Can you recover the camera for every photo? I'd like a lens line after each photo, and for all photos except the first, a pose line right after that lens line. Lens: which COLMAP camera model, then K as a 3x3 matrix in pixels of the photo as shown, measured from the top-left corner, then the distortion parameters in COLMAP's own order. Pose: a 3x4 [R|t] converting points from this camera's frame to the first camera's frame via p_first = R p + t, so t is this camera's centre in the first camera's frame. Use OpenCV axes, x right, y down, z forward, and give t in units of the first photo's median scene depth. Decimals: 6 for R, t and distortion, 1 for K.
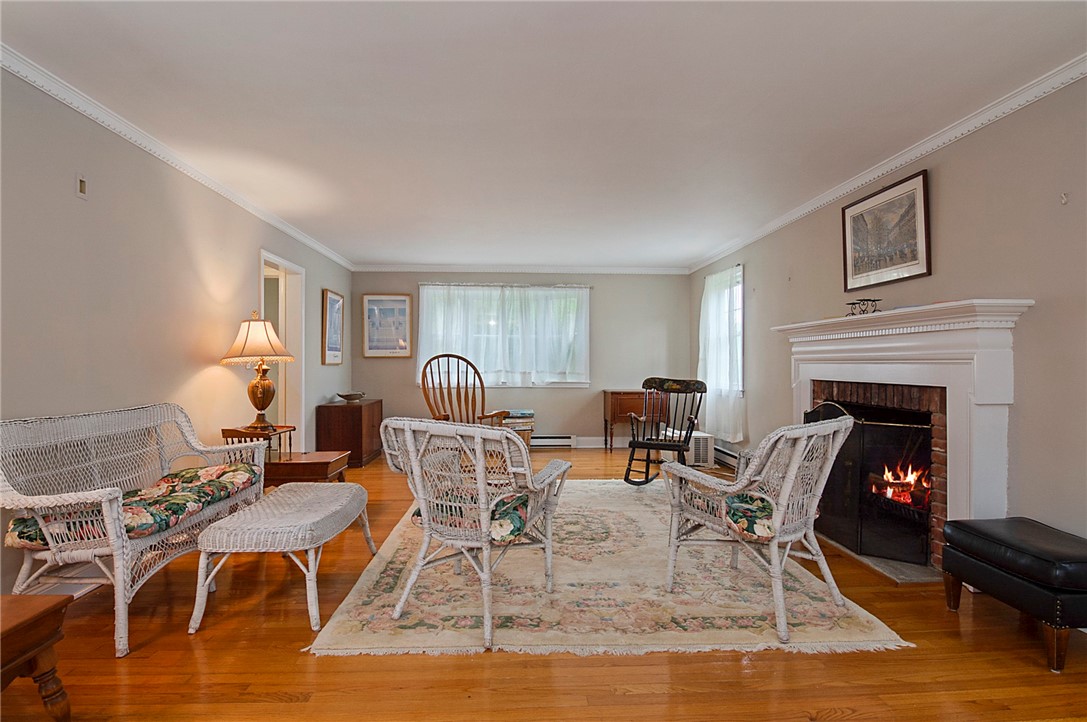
lens RADIAL K [[532.4, 0, 545.1], [0, 532.4, 361.6], [0, 0, 1]] dist [0.003804, 0.000450]
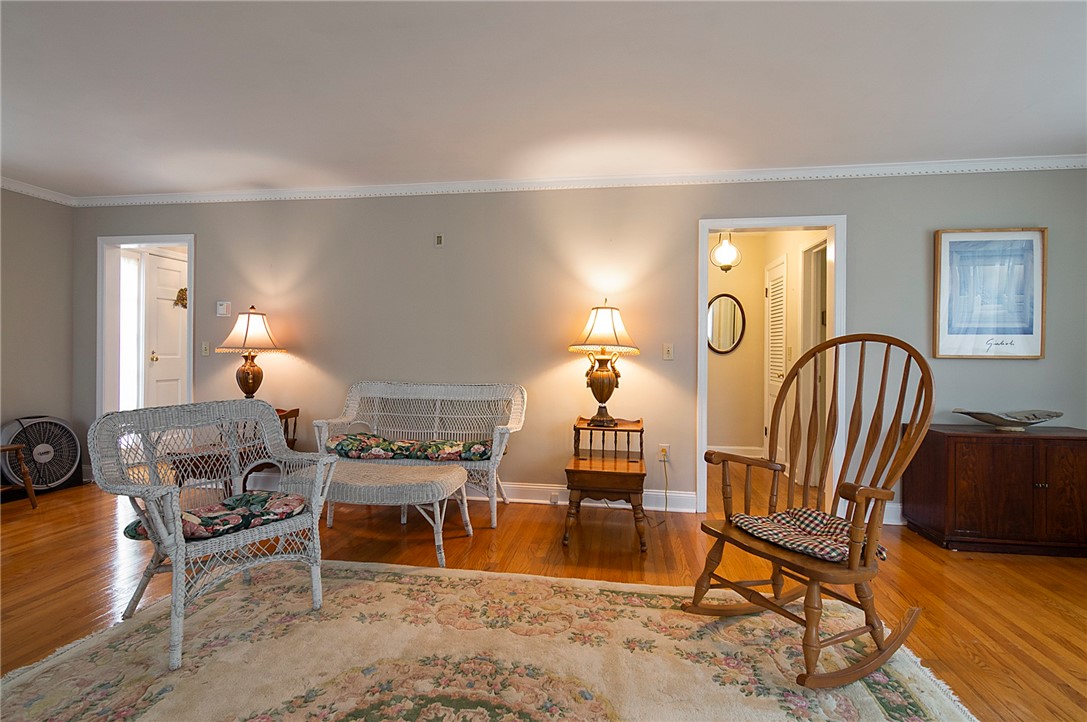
lens RADIAL K [[532.4, 0, 545.1], [0, 532.4, 354.0], [0, 0, 1]] dist [0.003804, 0.000450]
pose [[-0.208132, 0.000780, -0.978100, 0.407317], [-0.005574, 0.999983, 0.001983, 0.003652], [0.978085, 0.005864, -0.208124, 1.092361]]
